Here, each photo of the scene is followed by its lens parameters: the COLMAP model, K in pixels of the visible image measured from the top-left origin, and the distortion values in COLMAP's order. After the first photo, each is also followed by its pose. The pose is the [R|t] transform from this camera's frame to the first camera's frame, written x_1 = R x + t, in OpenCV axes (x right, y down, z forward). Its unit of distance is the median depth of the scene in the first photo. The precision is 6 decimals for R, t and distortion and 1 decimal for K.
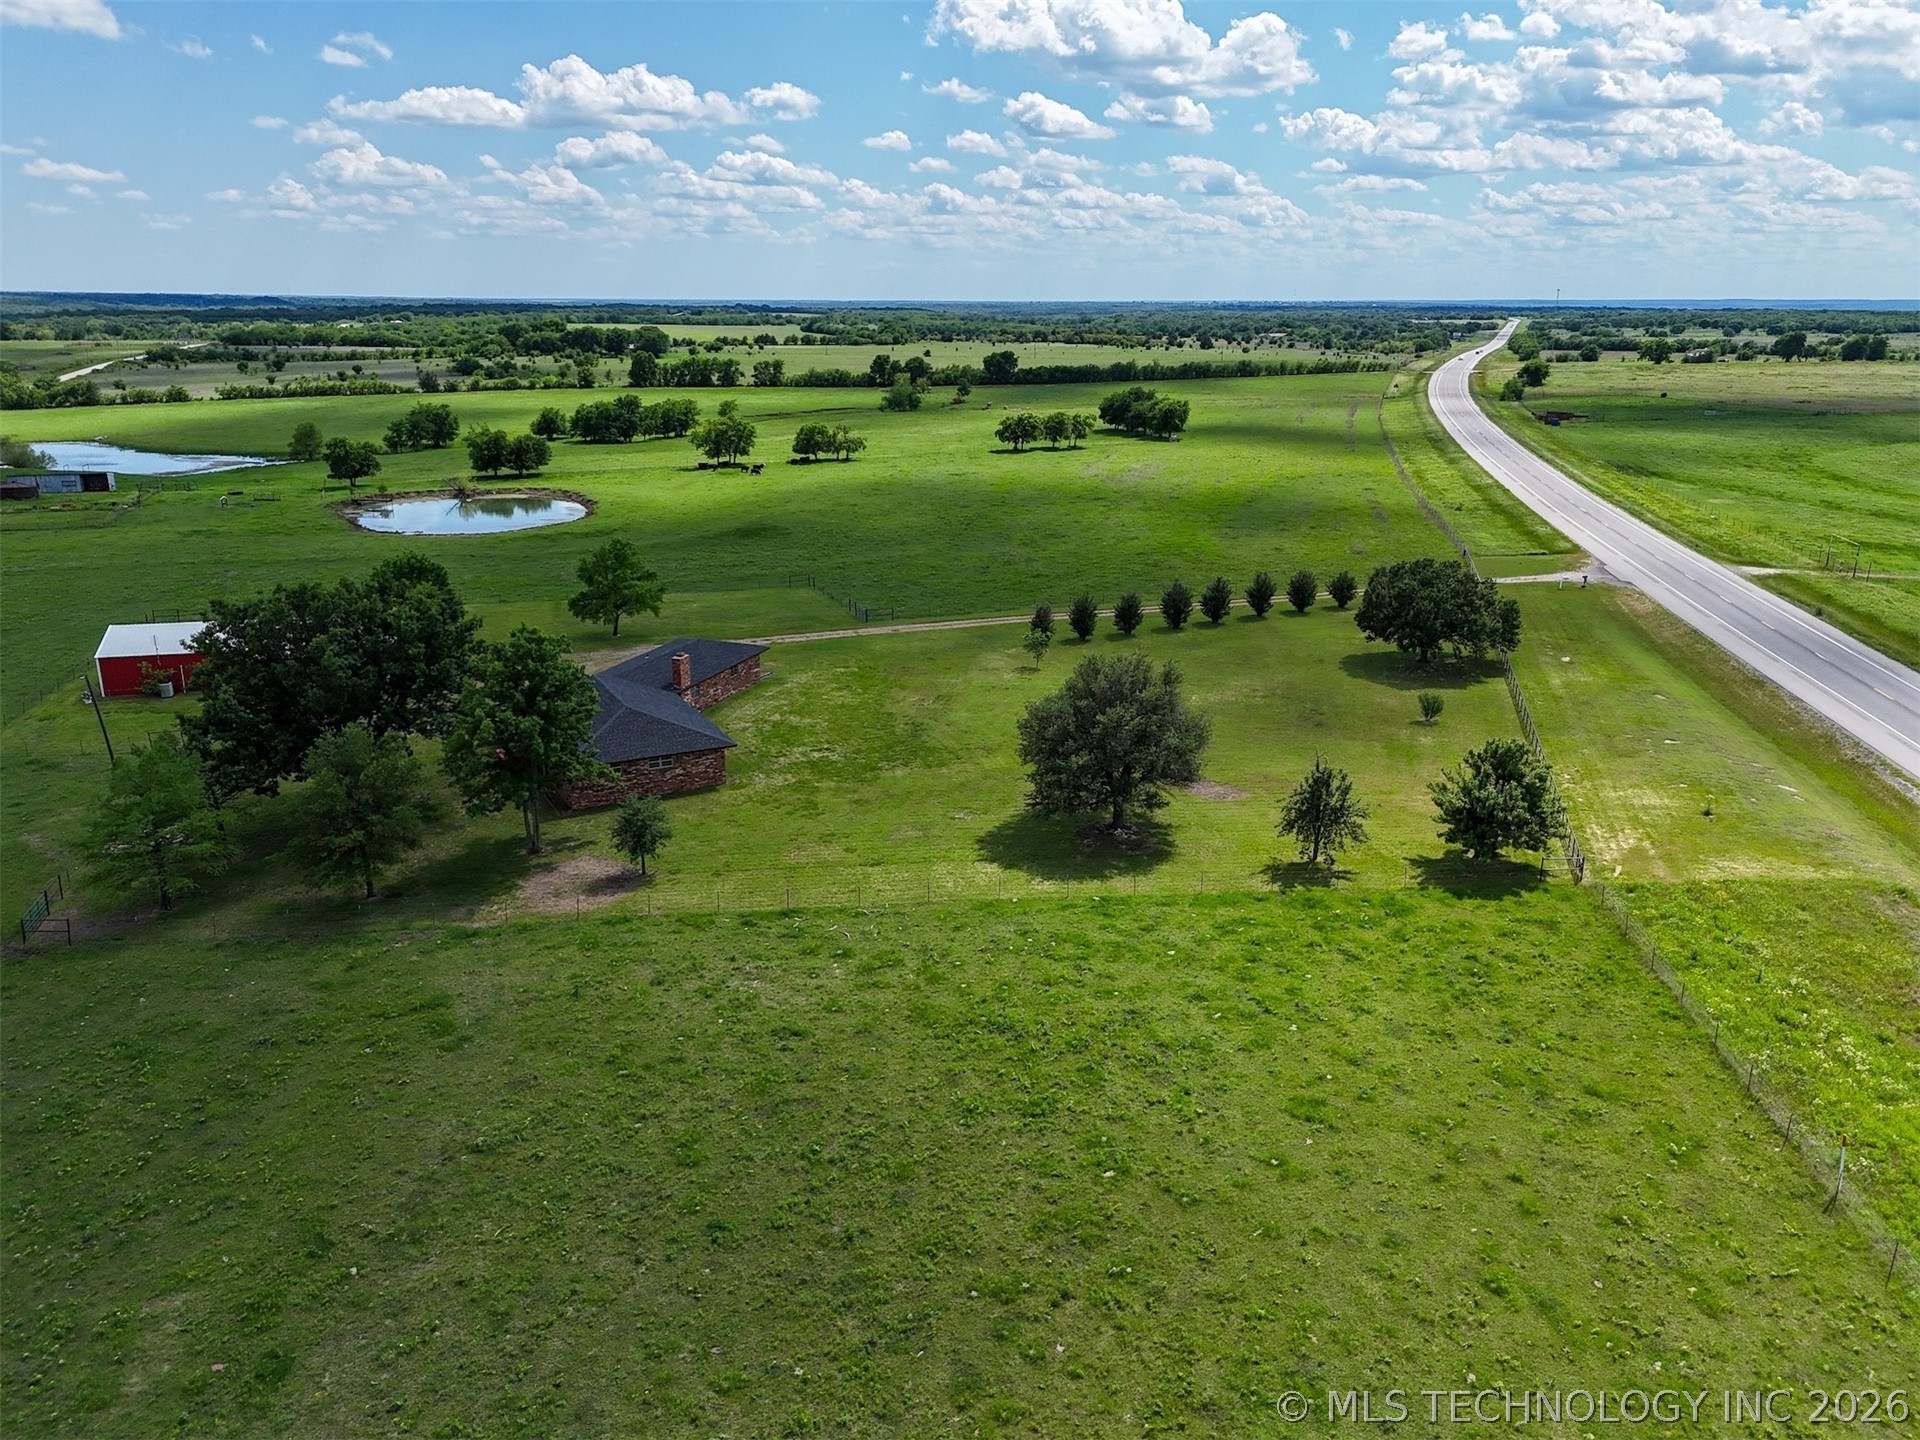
lens RADIAL K [[1410.7, 0, 966.6], [0, 1410.7, 737.3], [0, 0, 1]] dist [0.061683, -0.052809]
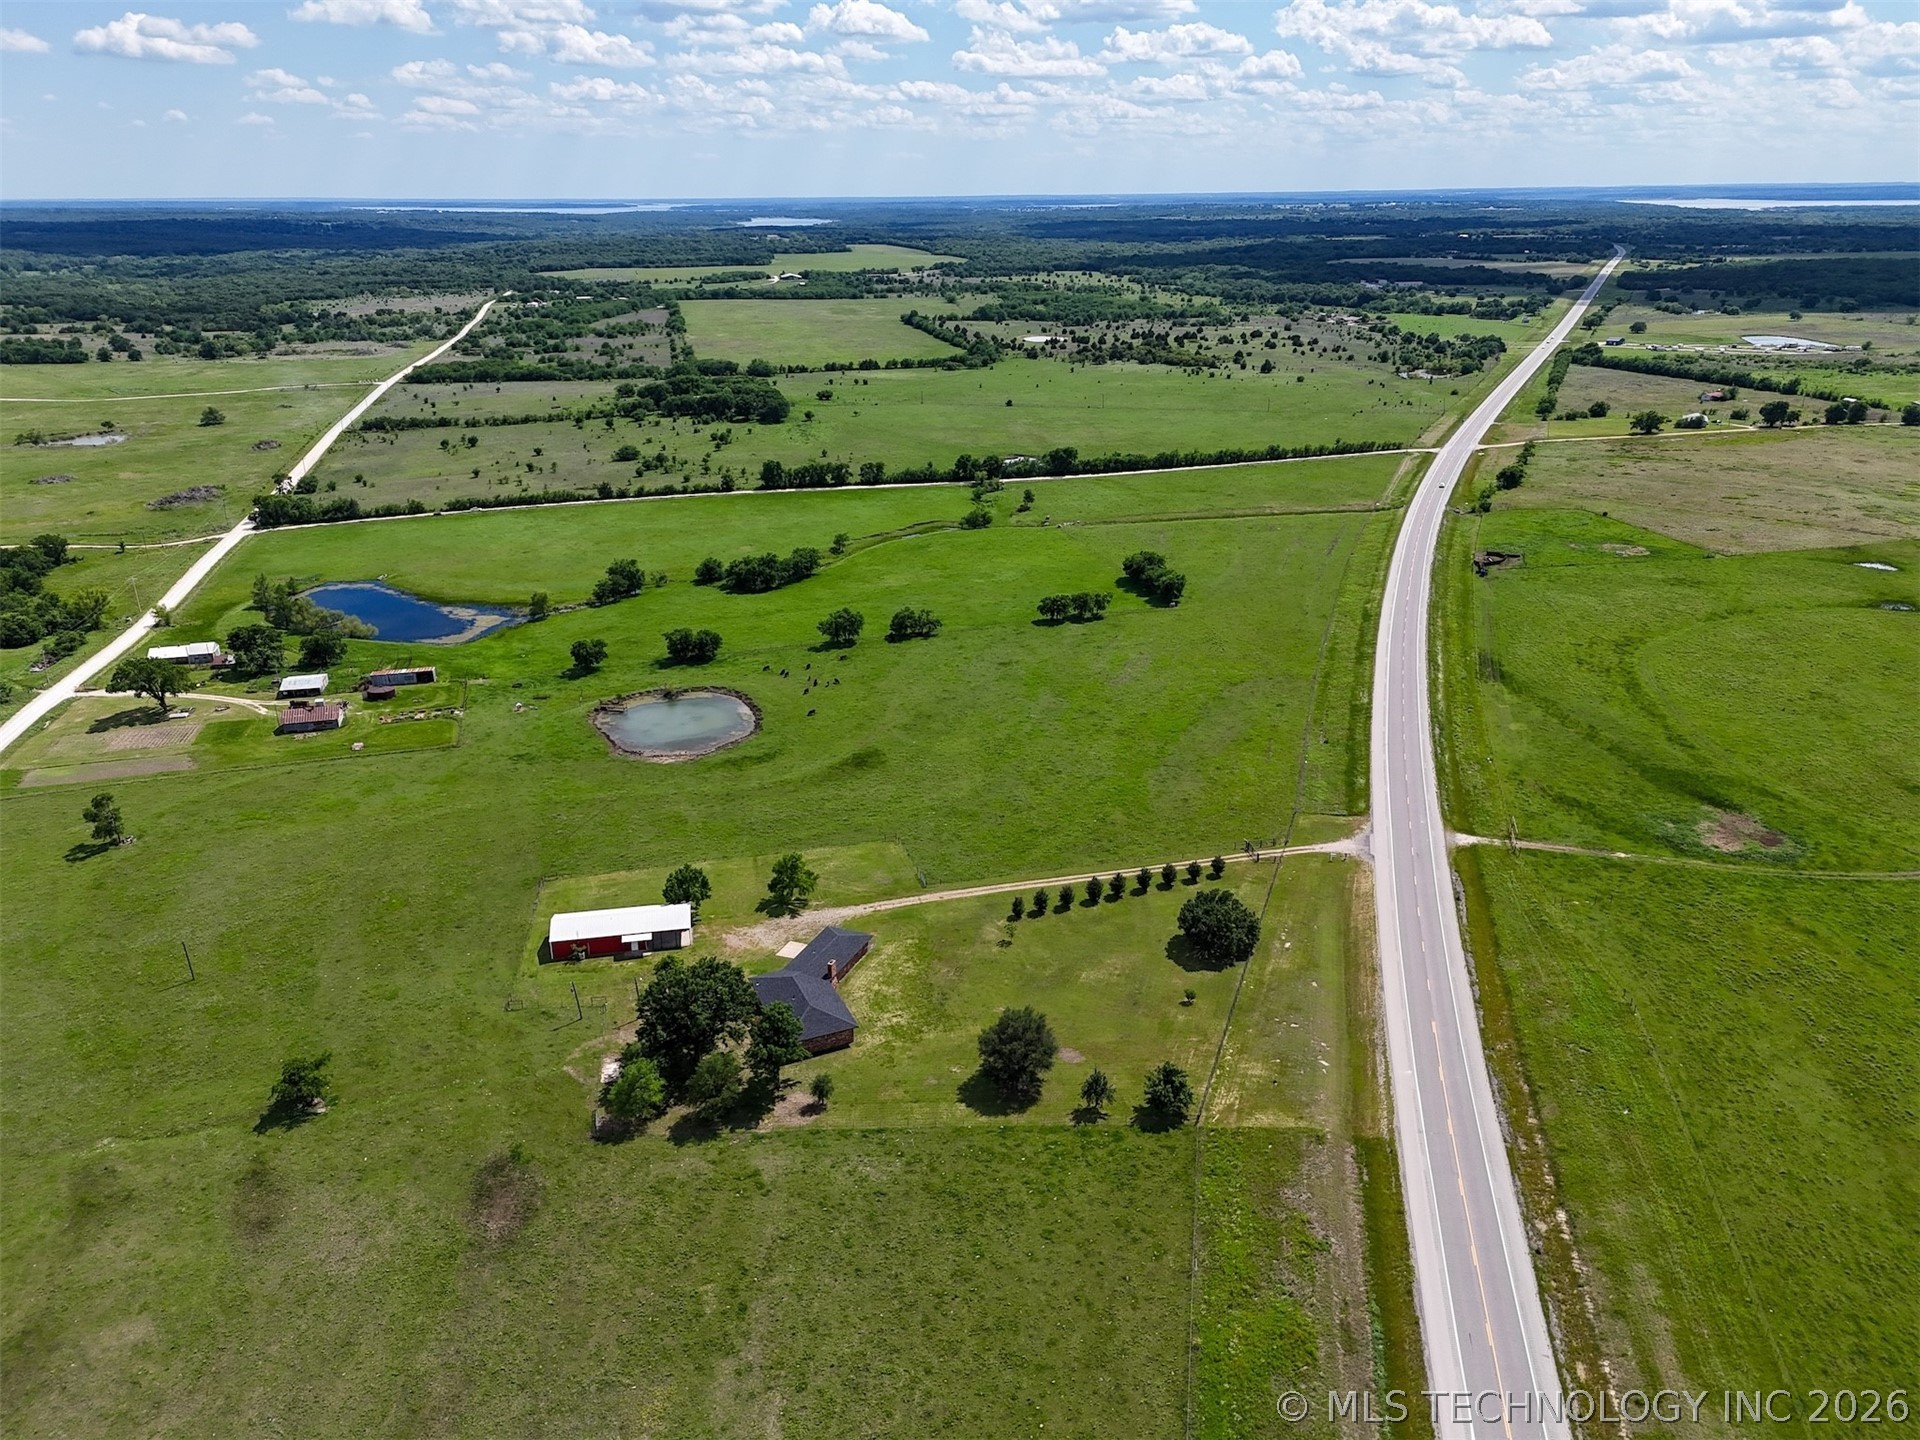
lens RADIAL K [[1410.7, 0, 961.5], [0, 1410.7, 715.5], [0, 0, 1]] dist [0.061683, -0.052809]
pose [[0.997242, 0.011348, -0.073344, 0.145947], [-0.007479, 0.998576, 0.052814, -0.556341], [0.073839, -0.052120, 0.995907, -1.100735]]
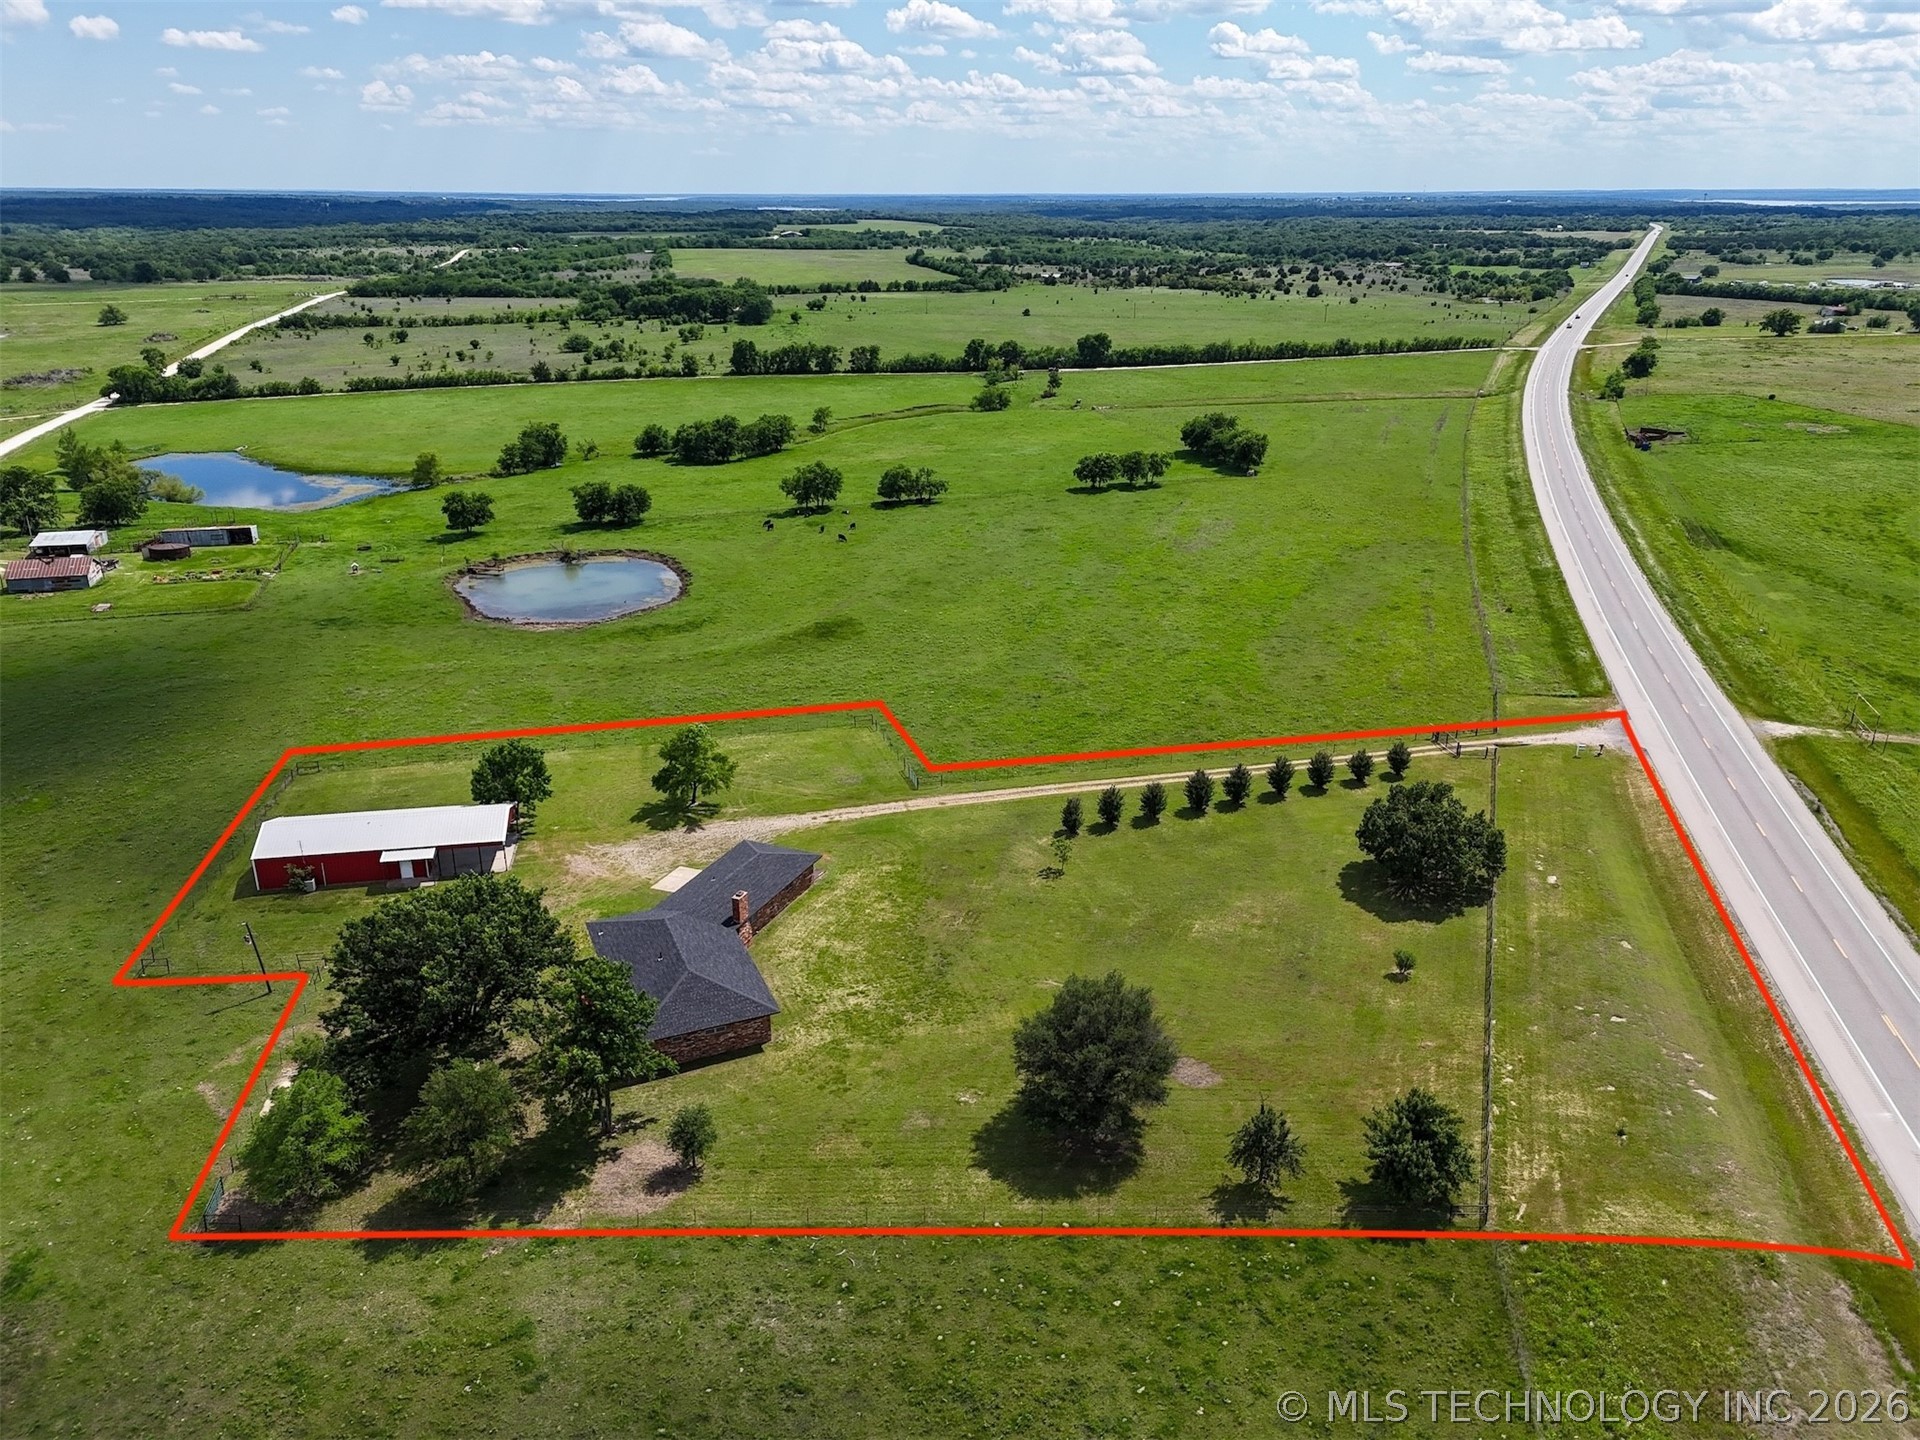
lens RADIAL K [[1410.7, 0, 965.5], [0, 1410.7, 726.0], [0, 0, 1]] dist [0.061683, -0.052809]
pose [[0.997082, 0.022906, -0.072818, 0.063249], [-0.018527, 0.998011, 0.060255, -0.276605], [0.074053, -0.058730, 0.995523, -0.125991]]
